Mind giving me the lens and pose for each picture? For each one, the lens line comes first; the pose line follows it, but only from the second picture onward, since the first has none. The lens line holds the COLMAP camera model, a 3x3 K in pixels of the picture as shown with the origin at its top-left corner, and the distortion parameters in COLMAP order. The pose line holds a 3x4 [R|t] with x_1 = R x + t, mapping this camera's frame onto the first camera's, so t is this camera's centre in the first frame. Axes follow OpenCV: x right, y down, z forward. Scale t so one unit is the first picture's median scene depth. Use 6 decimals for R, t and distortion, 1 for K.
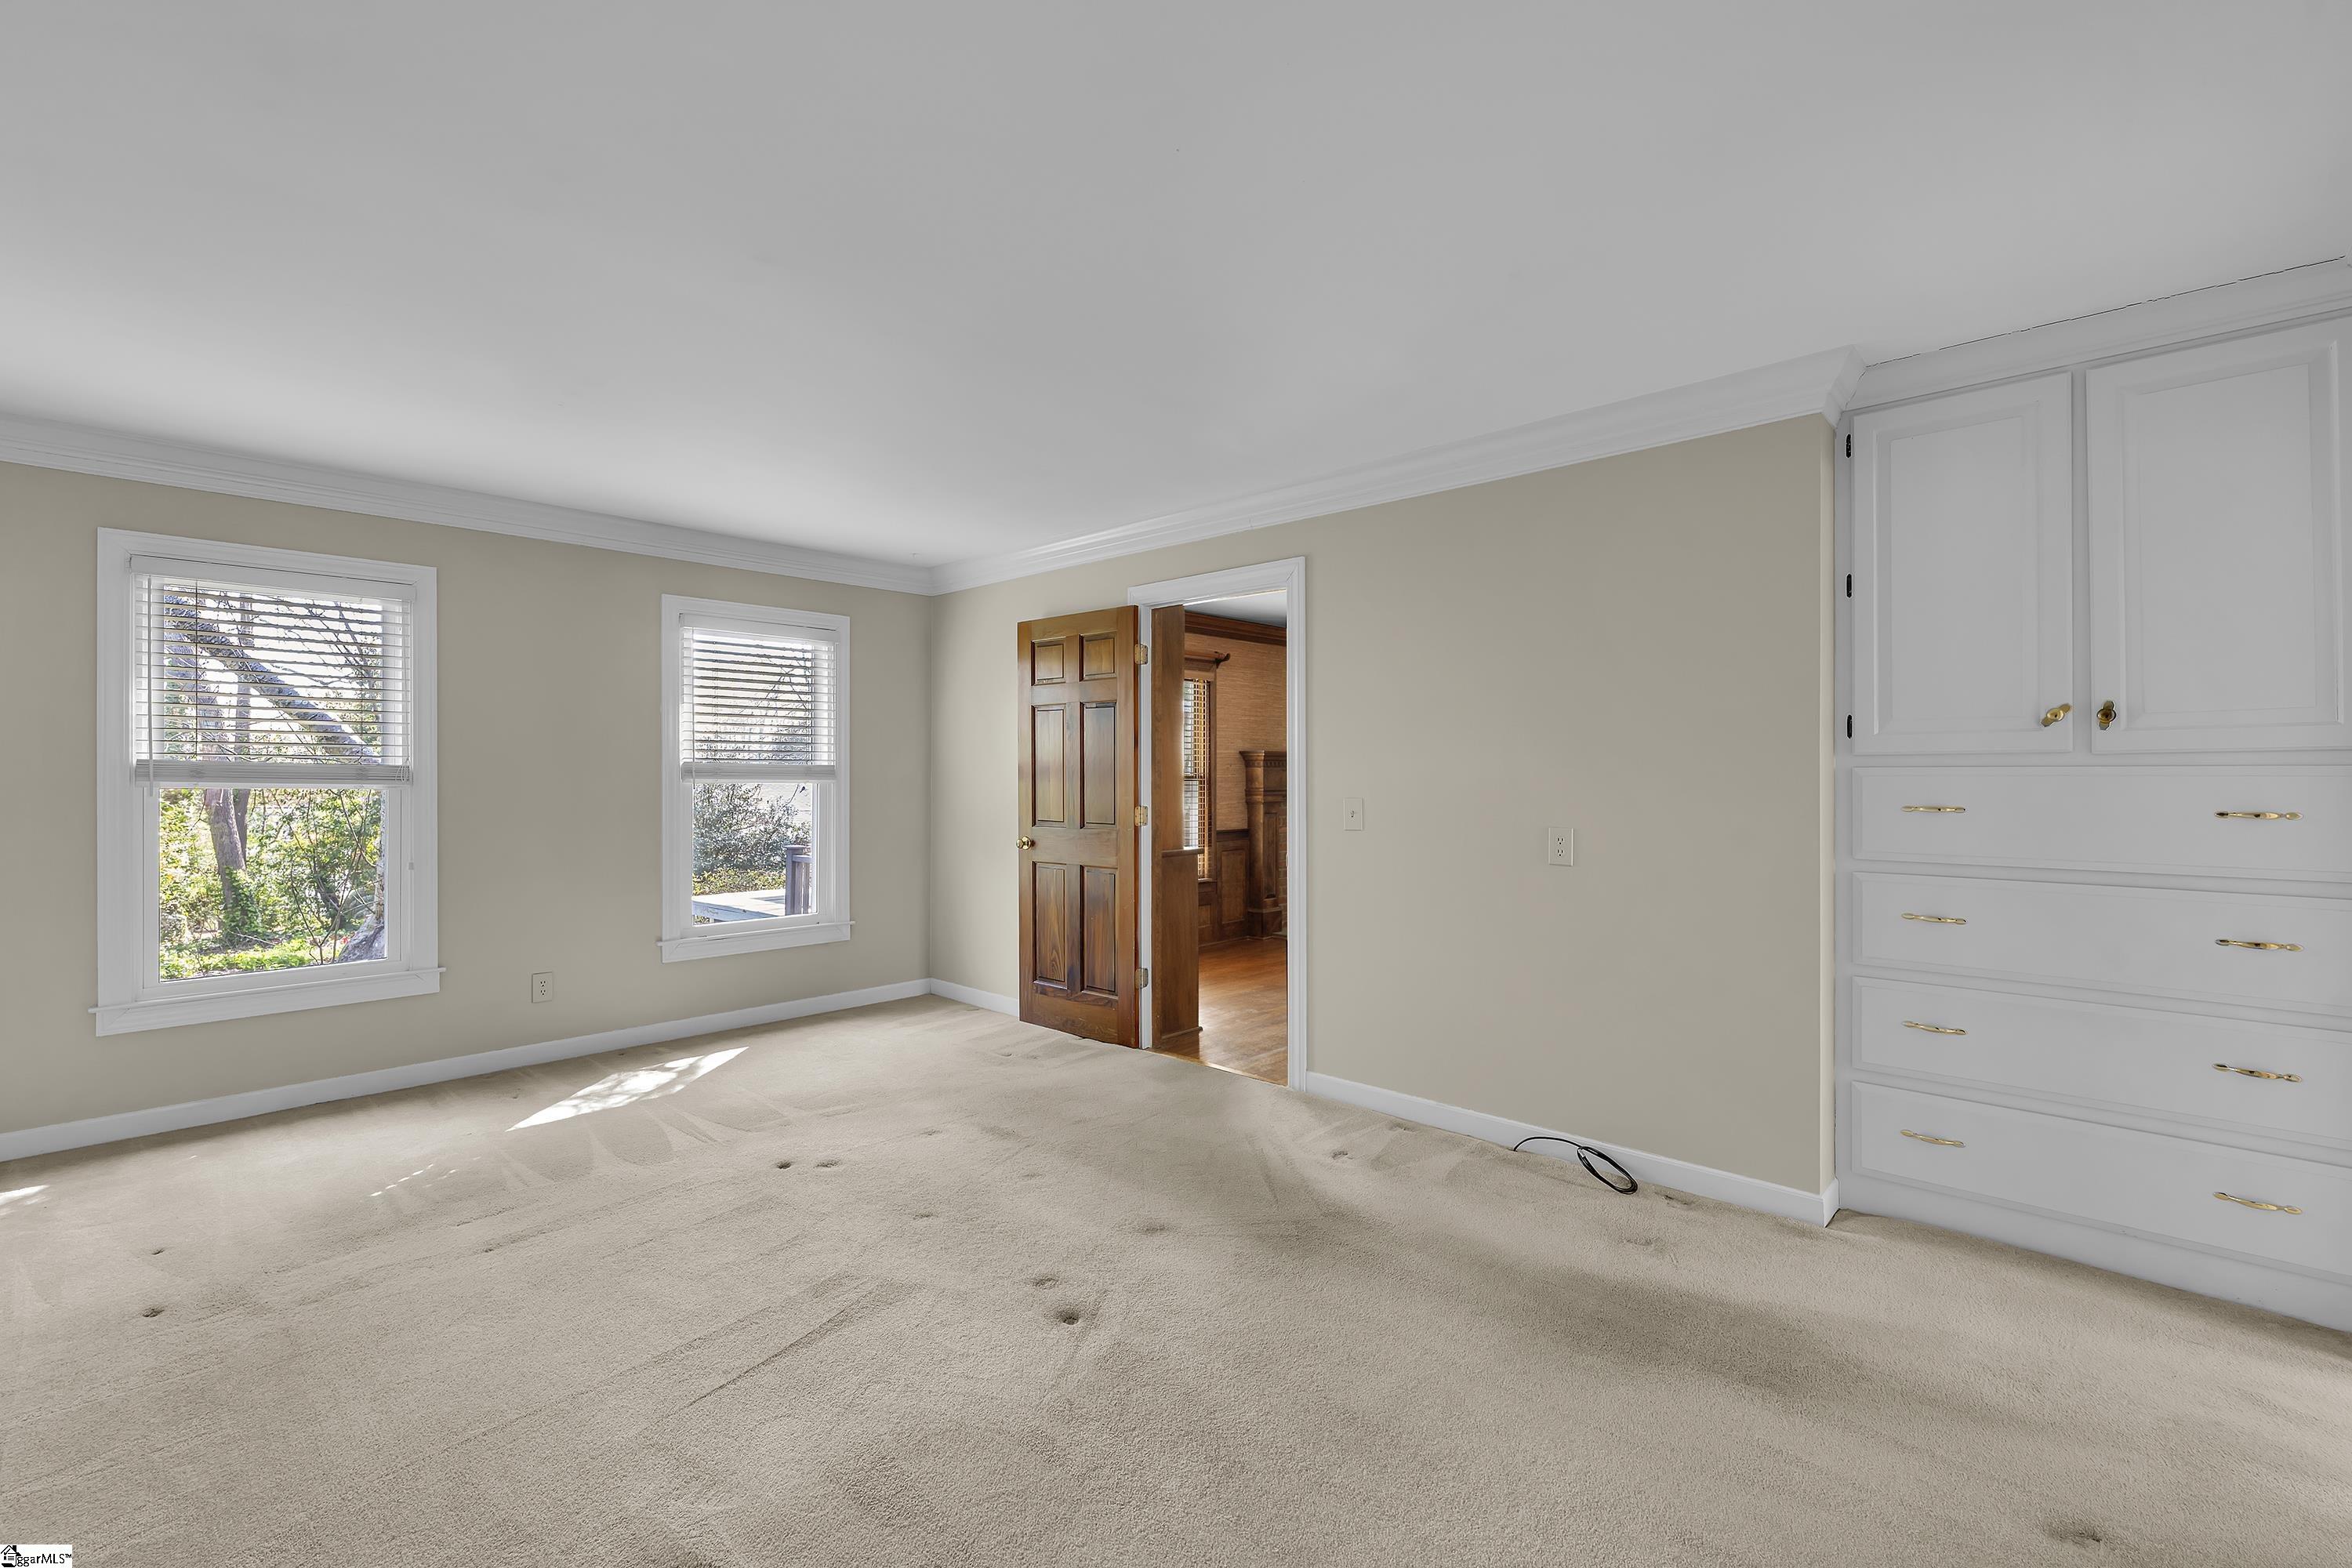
lens RADIAL K [[1034.5, 0, 1184.5], [0, 1034.5, 782.4], [0, 0, 1]] dist [-0.003319, -0.000896]
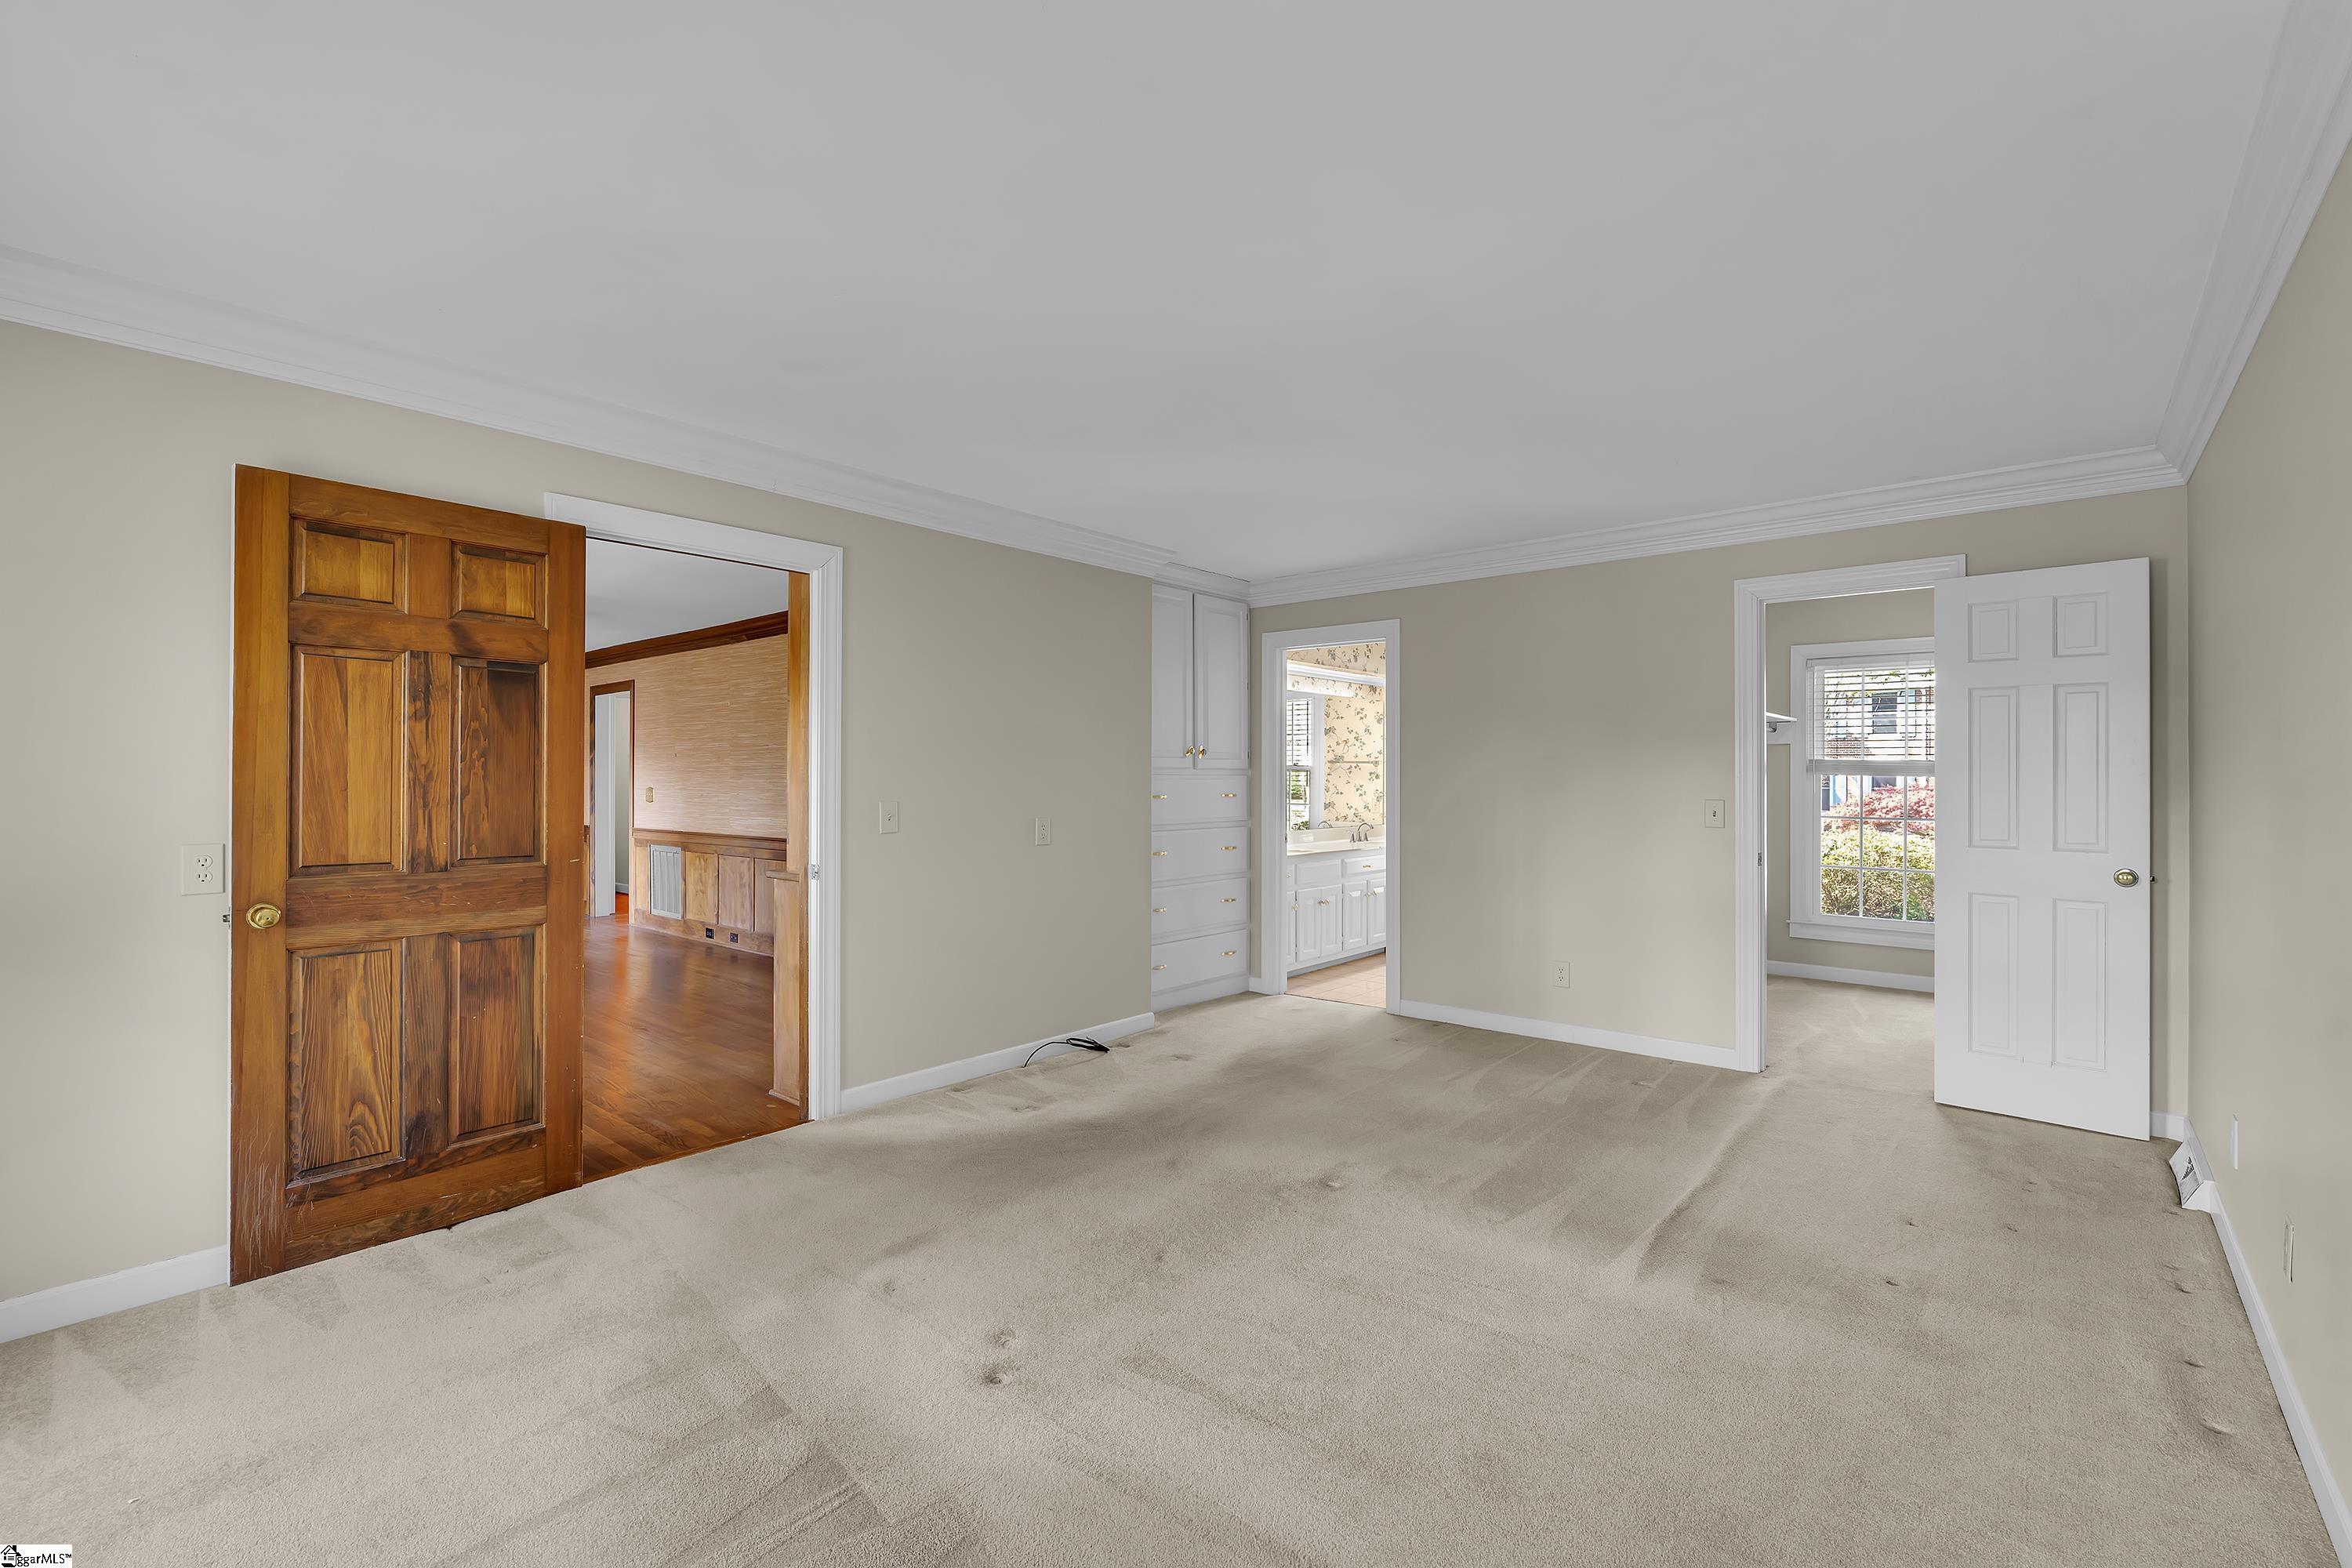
lens RADIAL K [[1034.5, 0, 1184.5], [0, 1034.5, 782.4], [0, 0, 1]] dist [-0.003319, -0.000896]
pose [[-0.053823, -0.007673, 0.998521, -0.934447], [0.002872, 0.999965, 0.007839, -0.011527], [-0.998546, 0.003290, -0.053800, 0.815326]]
